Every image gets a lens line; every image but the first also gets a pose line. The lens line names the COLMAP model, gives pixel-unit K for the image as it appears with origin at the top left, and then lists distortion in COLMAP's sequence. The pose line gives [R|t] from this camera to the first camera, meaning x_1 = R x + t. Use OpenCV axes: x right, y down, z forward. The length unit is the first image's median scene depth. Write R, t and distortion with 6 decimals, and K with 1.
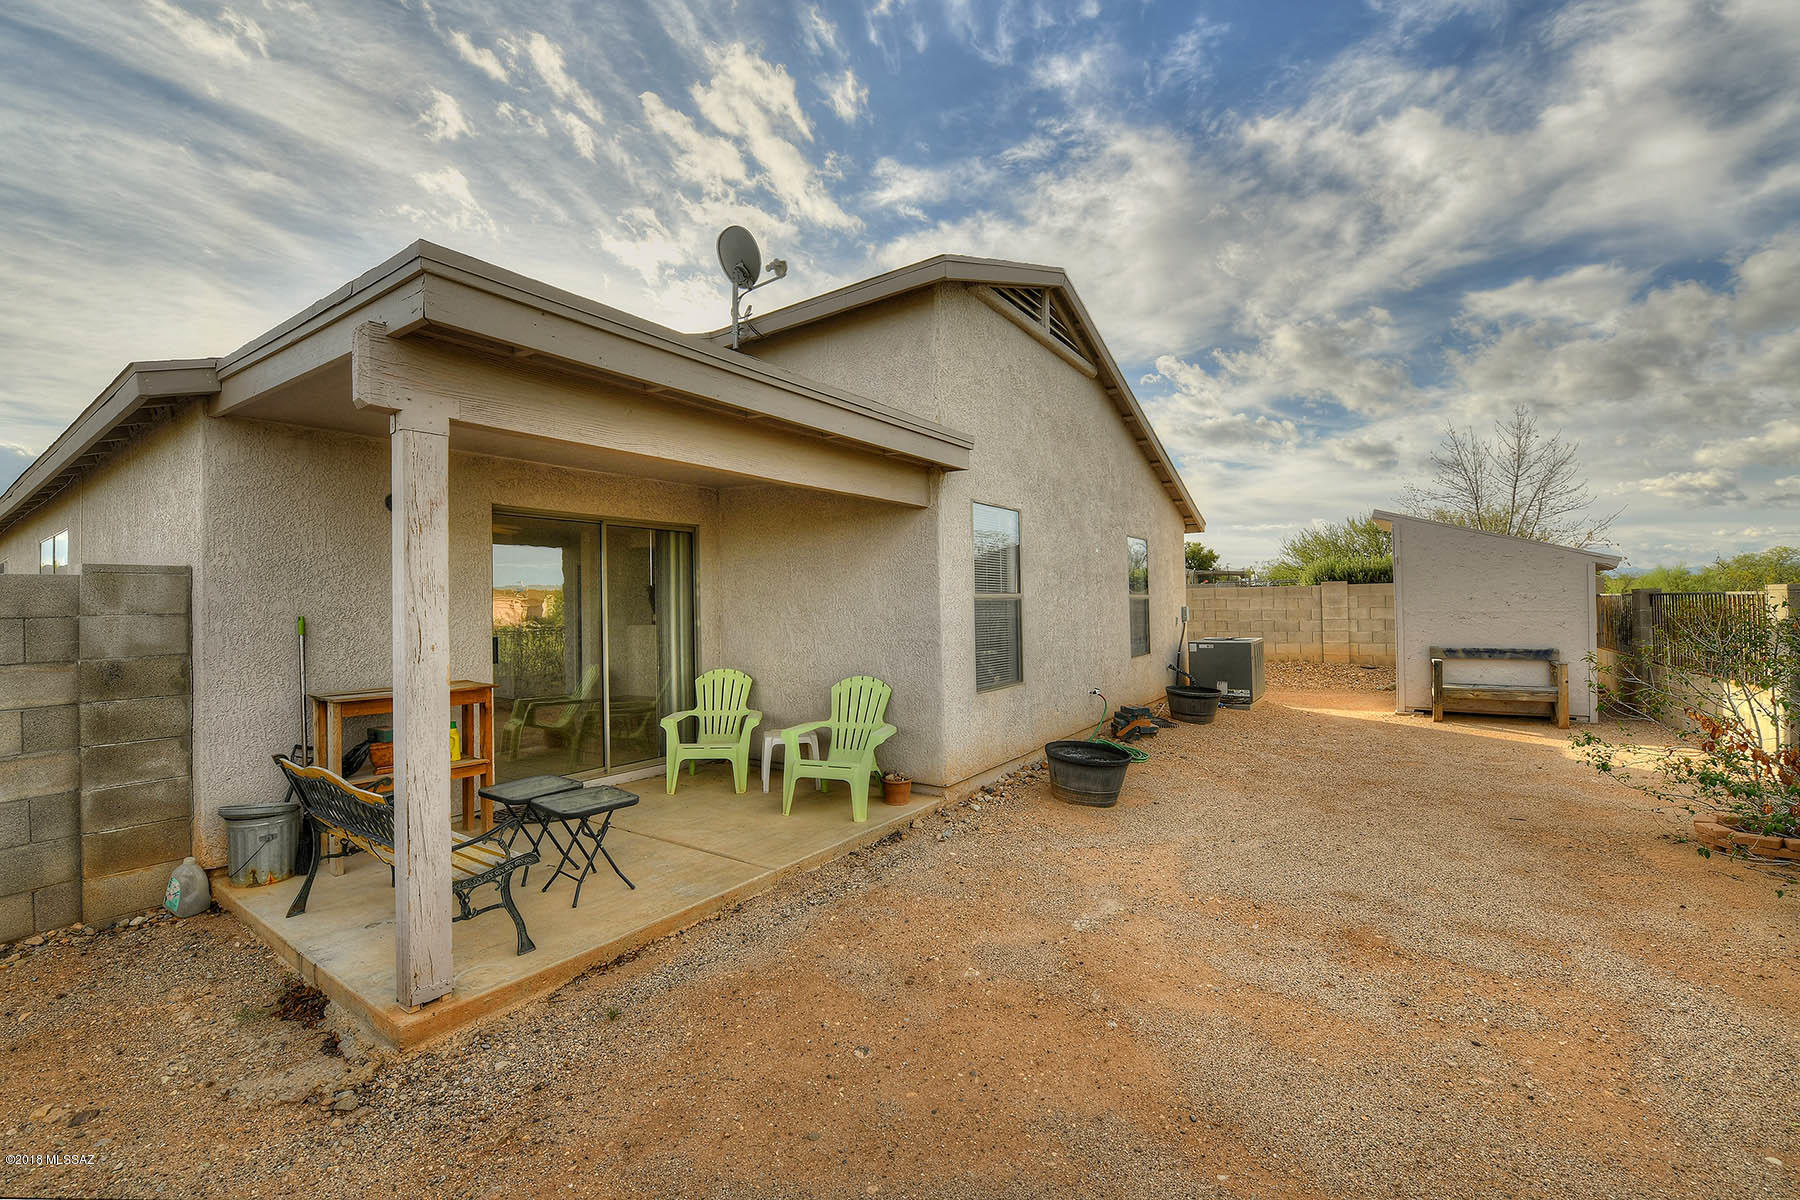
lens RADIAL K [[715.4, 0, 903.1], [0, 715.4, 596.5], [0, 0, 1]] dist [-0.019476, -0.000492]
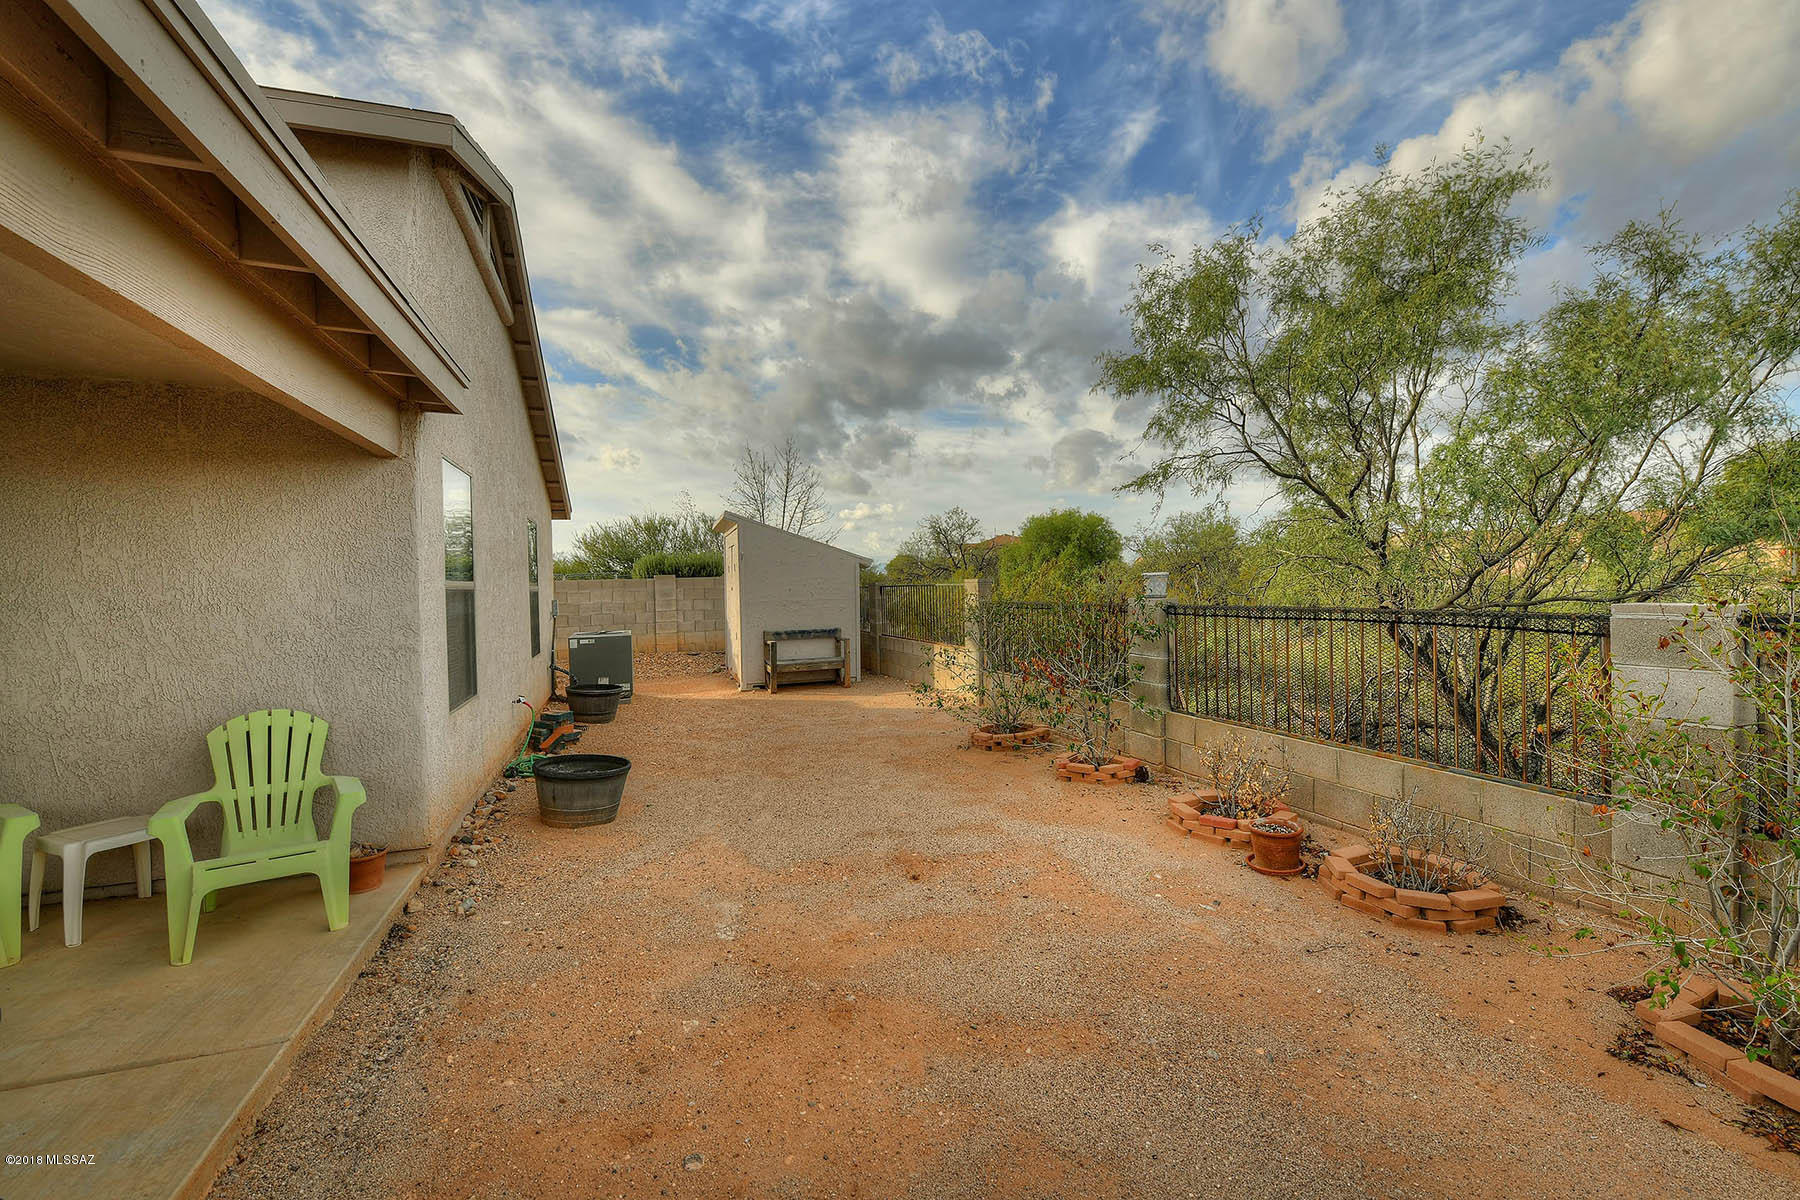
lens RADIAL K [[757.9, 0, 906.1], [0, 757.9, 599.6], [0, 0, 1]] dist [-0.021413, -0.000928]
pose [[0.566571, -0.012524, 0.823918, -0.286184], [0.004469, 0.999916, 0.012127, 0.008260], [-0.824001, -0.003188, 0.566580, 0.167337]]
